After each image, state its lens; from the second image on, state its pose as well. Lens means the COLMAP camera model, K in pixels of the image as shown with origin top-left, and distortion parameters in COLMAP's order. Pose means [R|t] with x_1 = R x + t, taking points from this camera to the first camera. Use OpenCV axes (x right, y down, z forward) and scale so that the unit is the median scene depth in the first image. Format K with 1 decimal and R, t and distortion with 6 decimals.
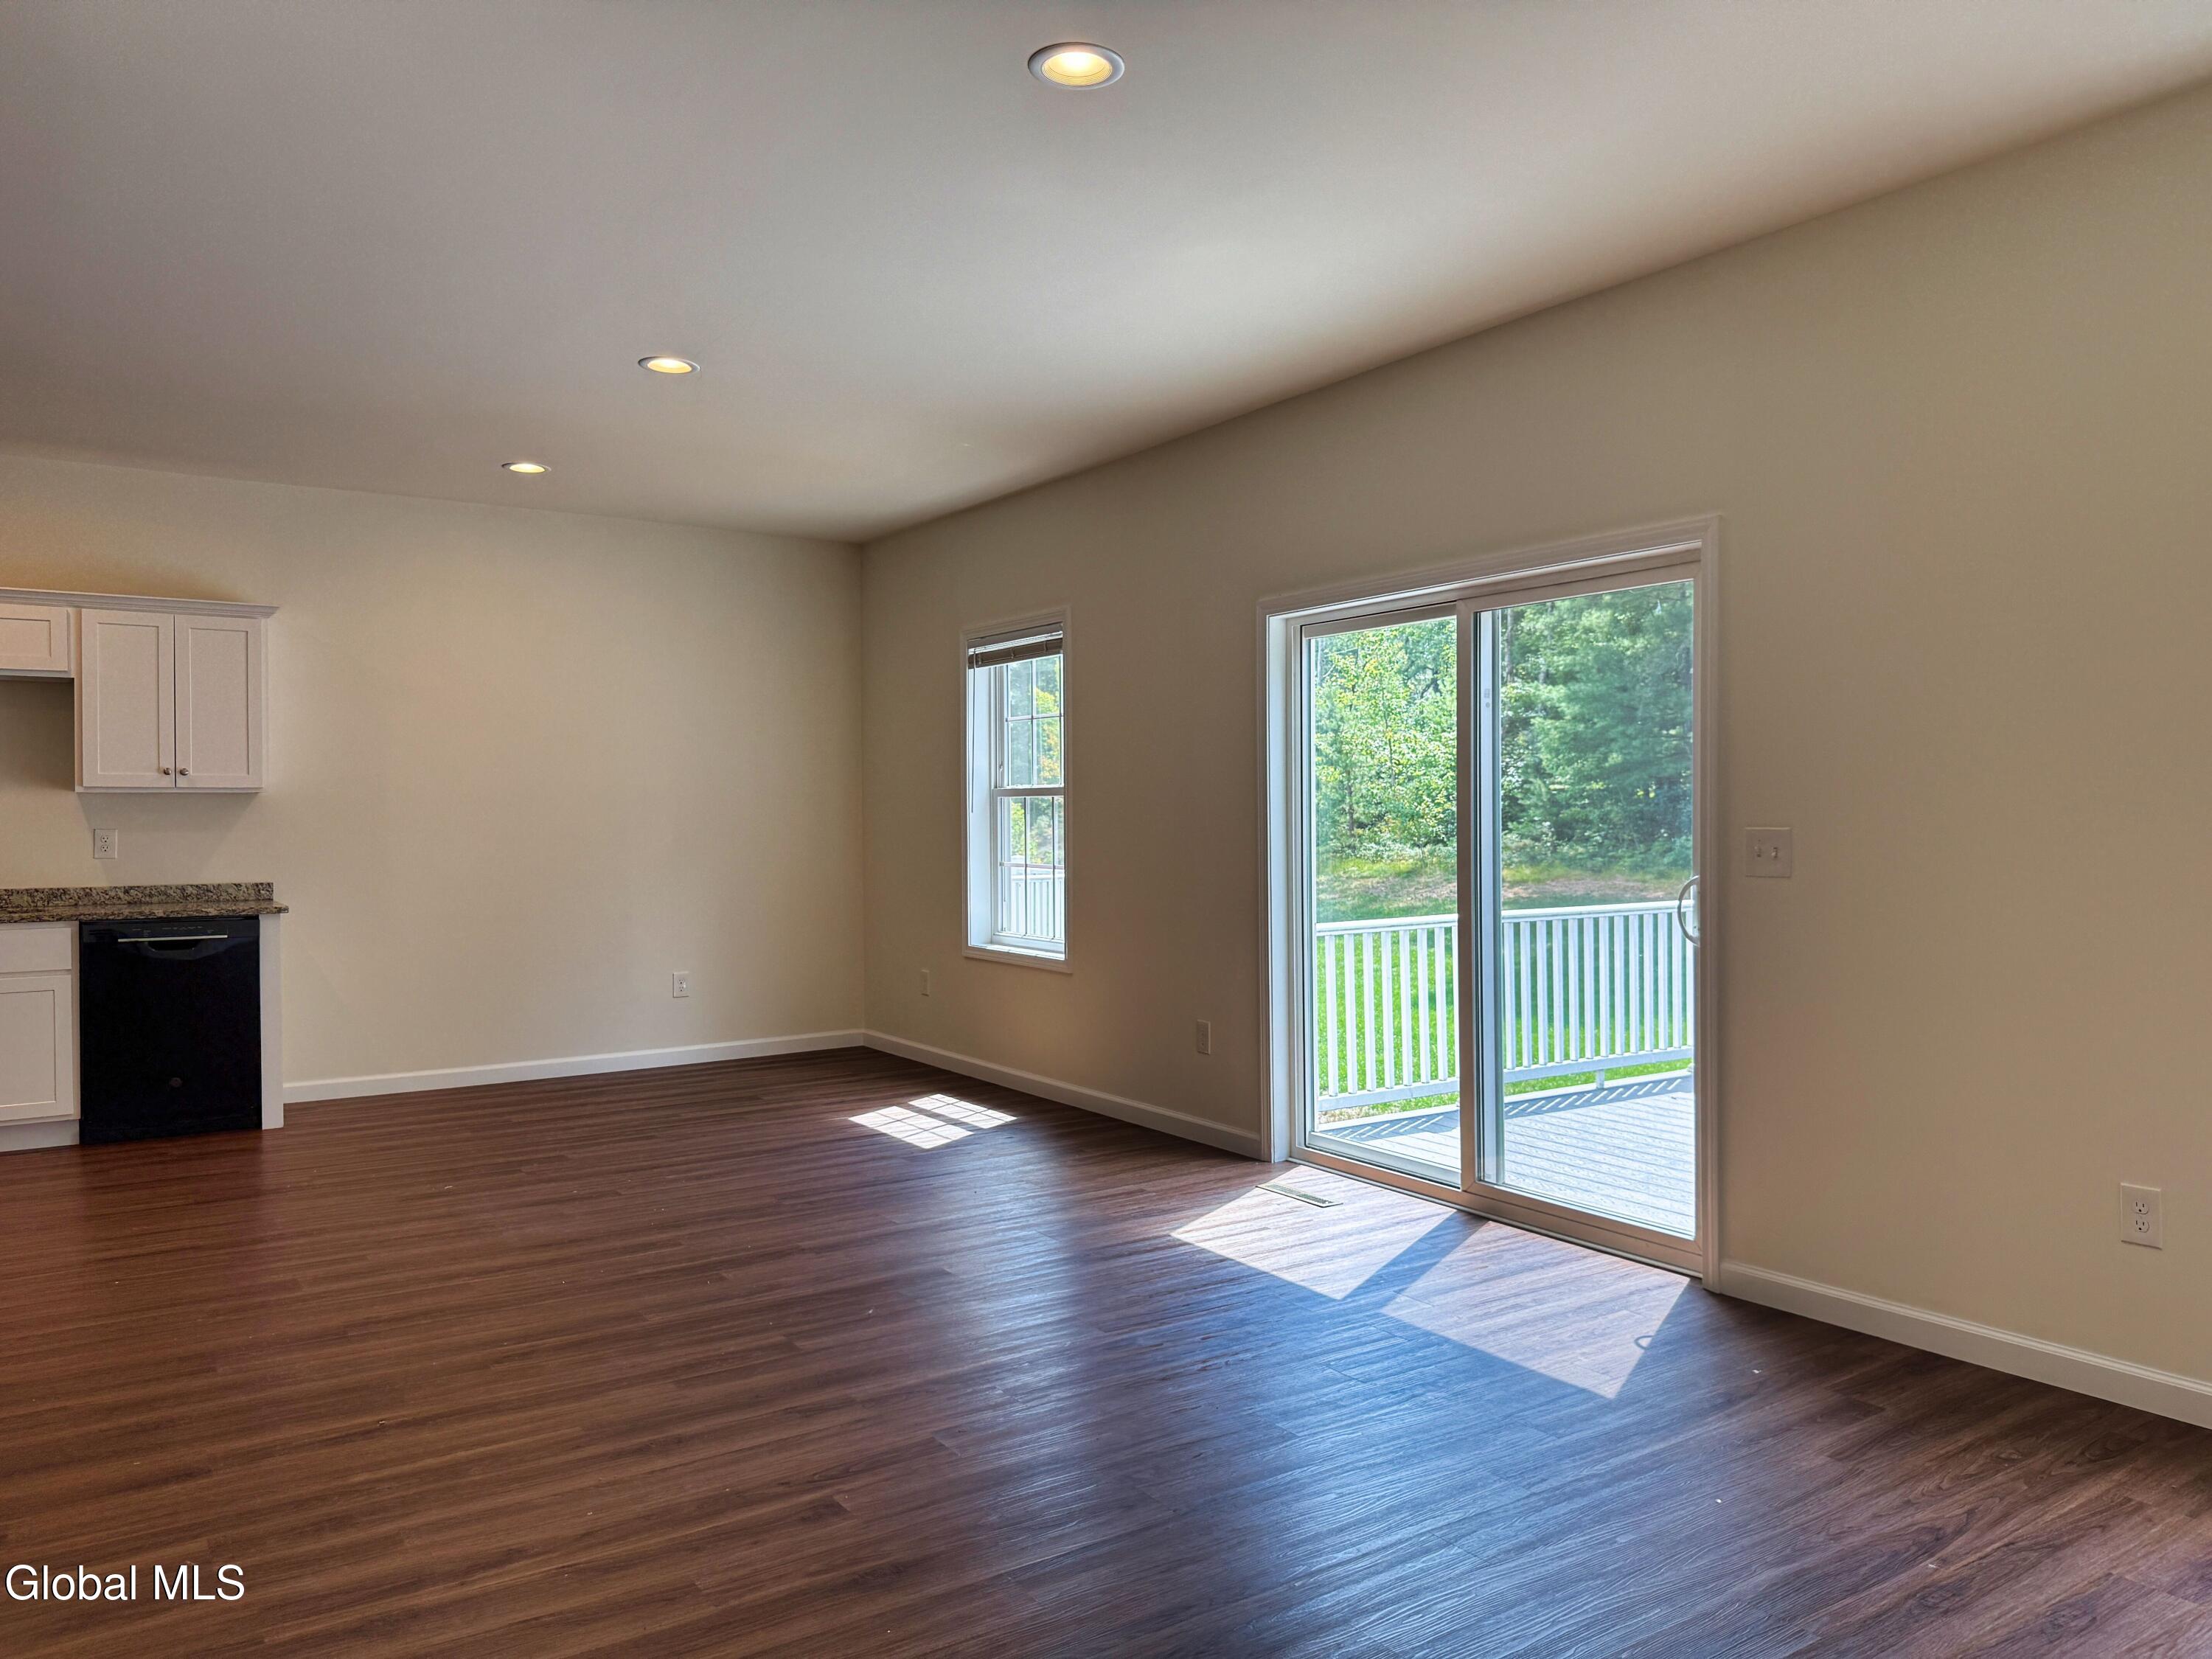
lens RADIAL K [[1555.3, 0, 1113.2], [0, 1555.3, 820.9], [0, 0, 1]] dist [0.130588, -0.237222]
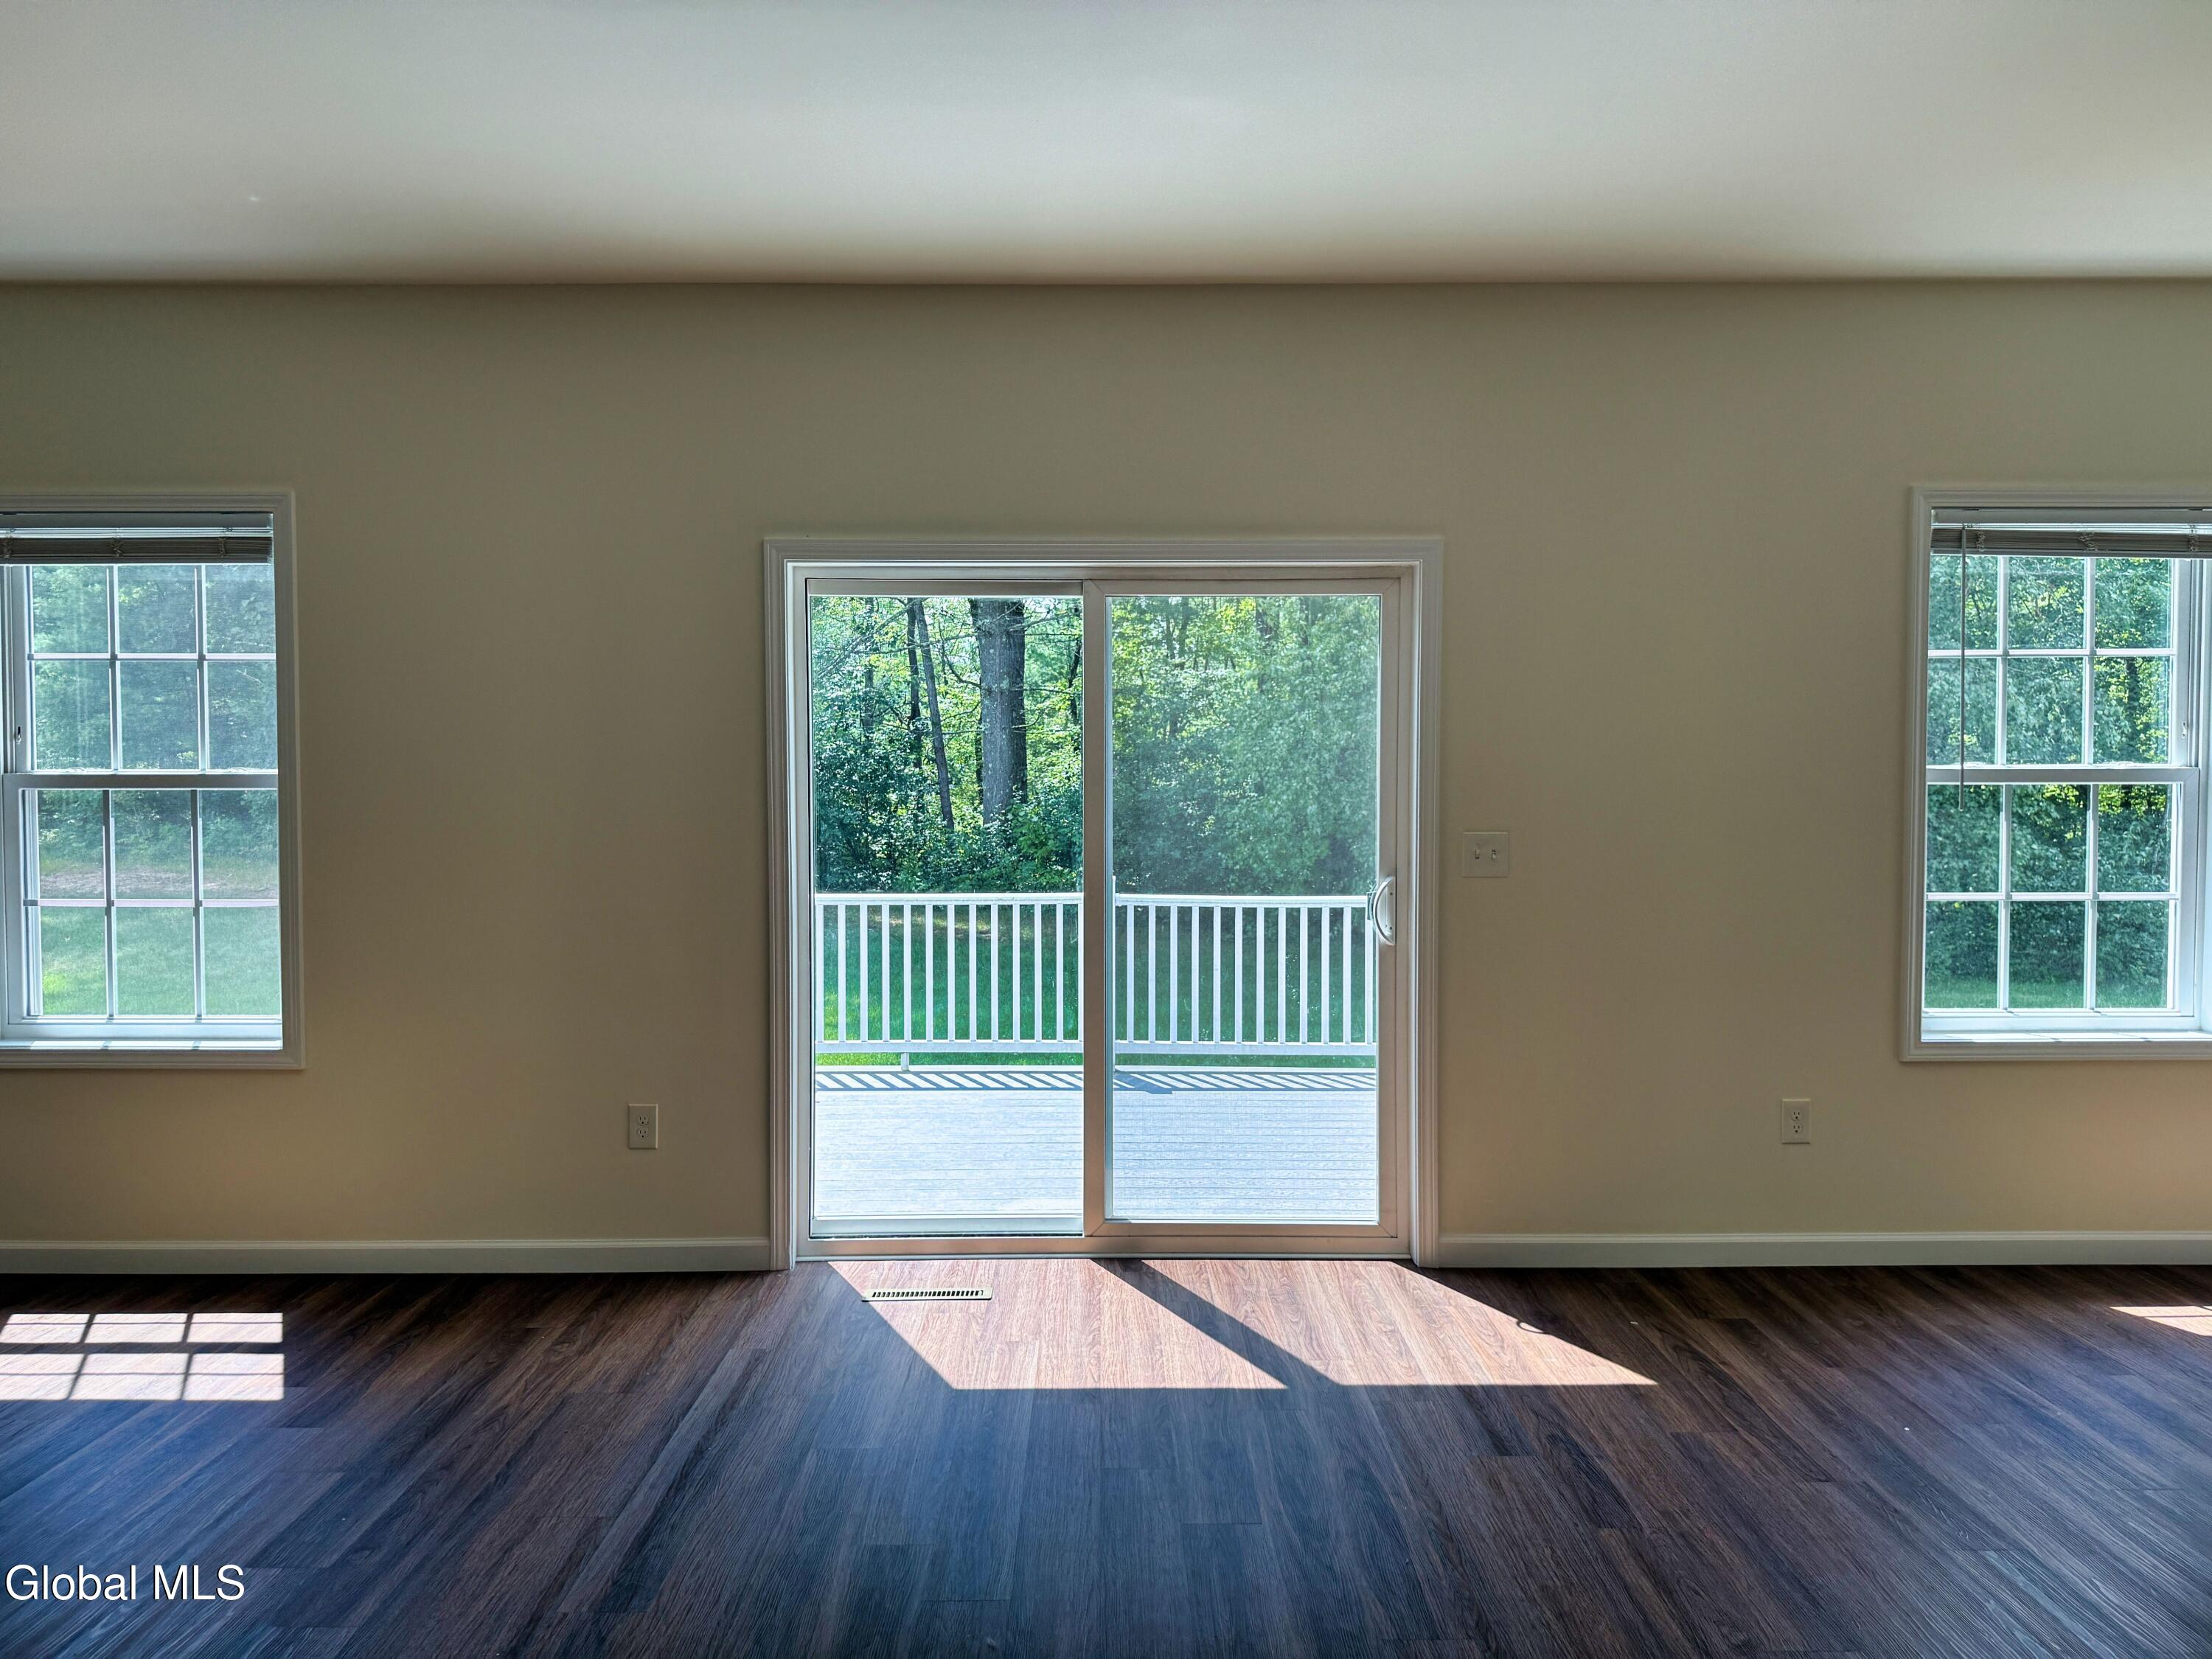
lens RADIAL K [[1555.3, 0, 1113.2], [0, 1555.3, 820.9], [0, 0, 1]] dist [0.130588, -0.237222]
pose [[0.544346, -0.017408, 0.838680, -0.594837], [0.001641, 0.999805, 0.019687, -0.023633], [-0.838859, -0.009341, 0.544268, 0.574022]]
